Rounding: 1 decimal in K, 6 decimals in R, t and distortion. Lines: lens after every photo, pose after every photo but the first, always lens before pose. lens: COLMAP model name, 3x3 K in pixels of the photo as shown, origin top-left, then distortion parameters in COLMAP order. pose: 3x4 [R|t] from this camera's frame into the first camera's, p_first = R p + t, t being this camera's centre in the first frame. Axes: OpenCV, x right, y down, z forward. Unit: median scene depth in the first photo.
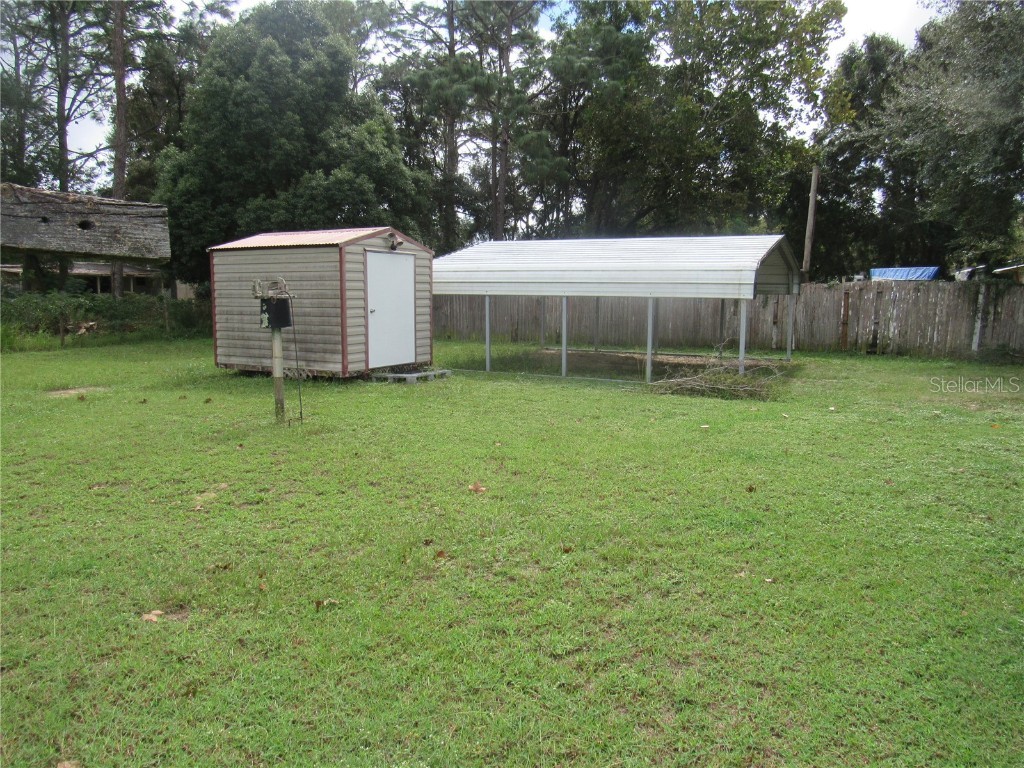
lens RADIAL K [[730.9, 0, 506.1], [0, 730.9, 391.6], [0, 0, 1]] dist [-0.030066, 0.010784]
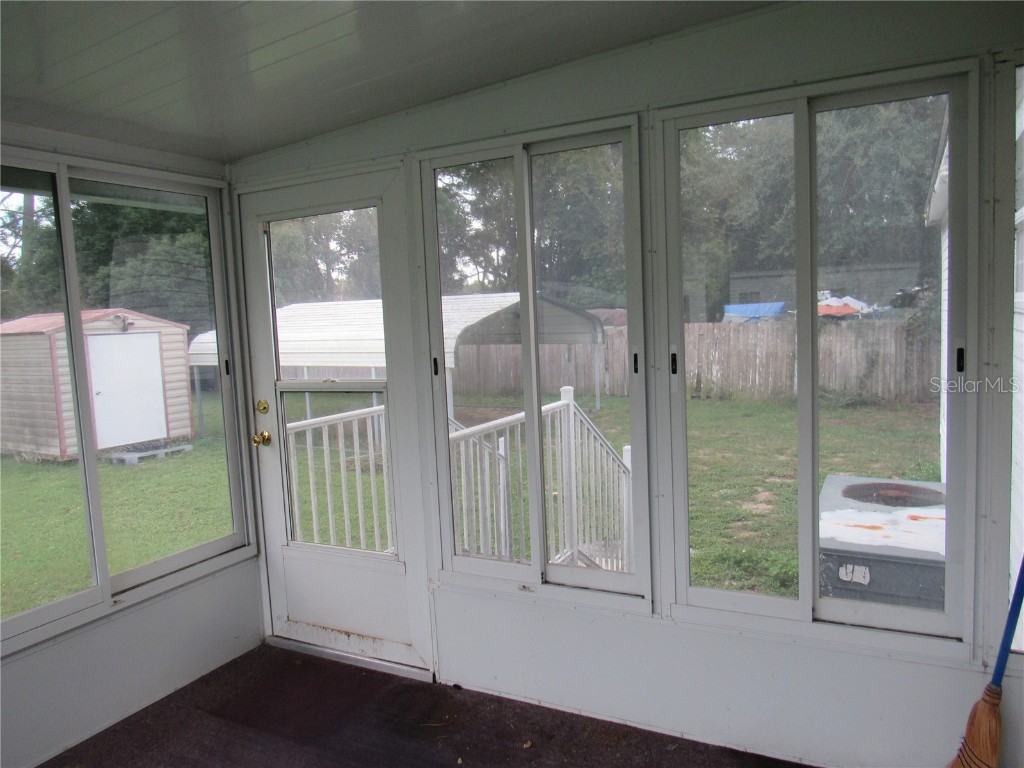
lens RADIAL K [[730.9, 0, 503.8], [0, 730.9, 387.4], [0, 0, 1]] dist [-0.030066, 0.010784]
pose [[0.998318, -0.041409, -0.040586, 0.292490], [0.039766, 0.998388, -0.040490, -0.038357], [0.042197, 0.038807, 0.998355, 0.014775]]
